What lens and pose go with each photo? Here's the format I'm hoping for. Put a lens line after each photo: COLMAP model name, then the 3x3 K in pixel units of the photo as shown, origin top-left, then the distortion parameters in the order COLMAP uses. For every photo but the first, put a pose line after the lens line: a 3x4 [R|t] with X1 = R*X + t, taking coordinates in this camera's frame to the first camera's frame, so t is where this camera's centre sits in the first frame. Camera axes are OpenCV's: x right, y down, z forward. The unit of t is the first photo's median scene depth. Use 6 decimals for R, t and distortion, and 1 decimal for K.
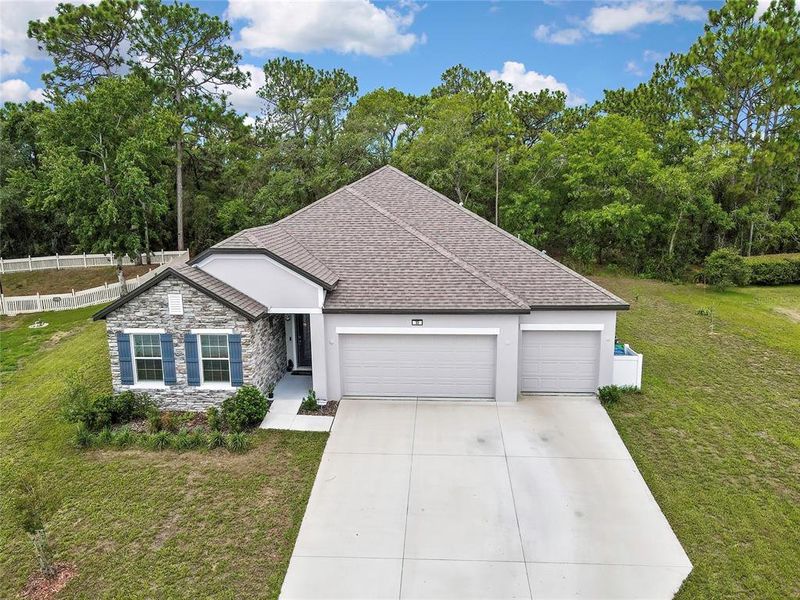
lens RADIAL K [[610.2, 0, 398.5], [0, 610.2, 289.9], [0, 0, 1]] dist [0.025570, 0.001284]
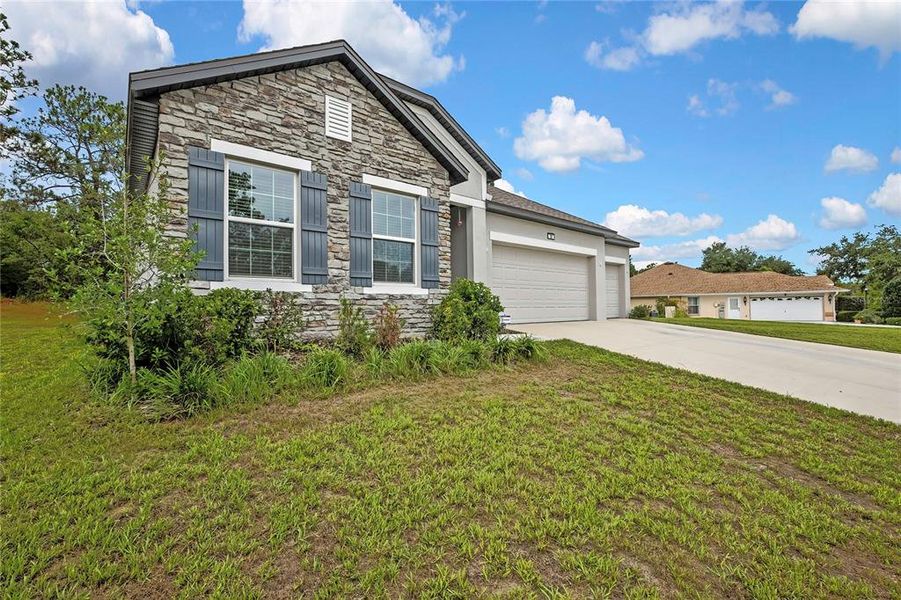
lens RADIAL K [[399.2, 0, 454.6], [0, 399.2, 294.6], [0, 0, 1]] dist [-0.012026, 0.000152]
pose [[0.699936, 0.032483, 0.713466, -0.517590], [0.125575, 0.977806, -0.167711, 0.229713], [-0.703079, 0.206981, 0.680323, 0.720606]]
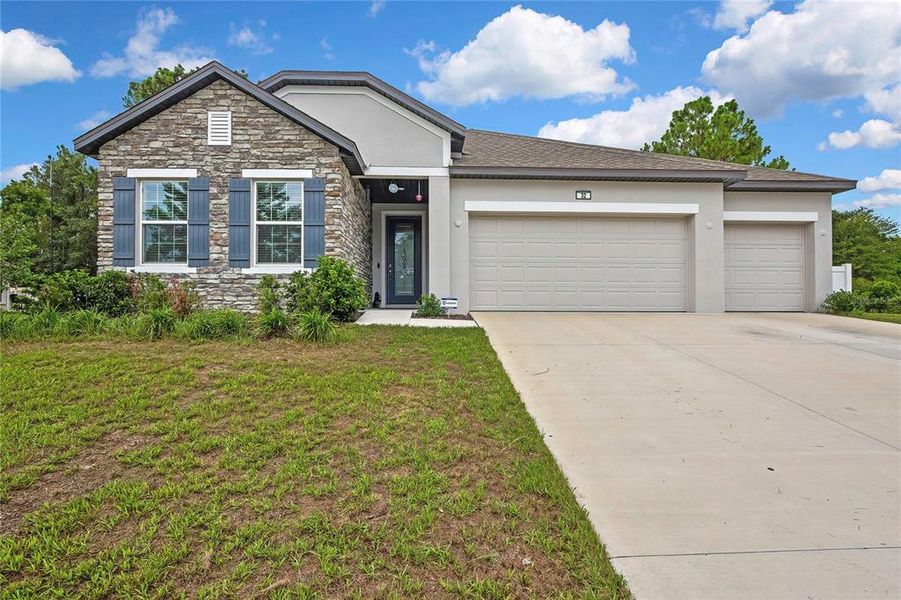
lens RADIAL K [[405.2, 0, 443.8], [0, 405.2, 303.1], [0, 0, 1]] dist [-0.011443, 0.000161]
pose [[0.994373, 0.018357, 0.104338, -0.176584], [0.001280, 0.982720, -0.185096, 0.264354], [-0.105932, 0.184188, 0.977166, 0.602050]]
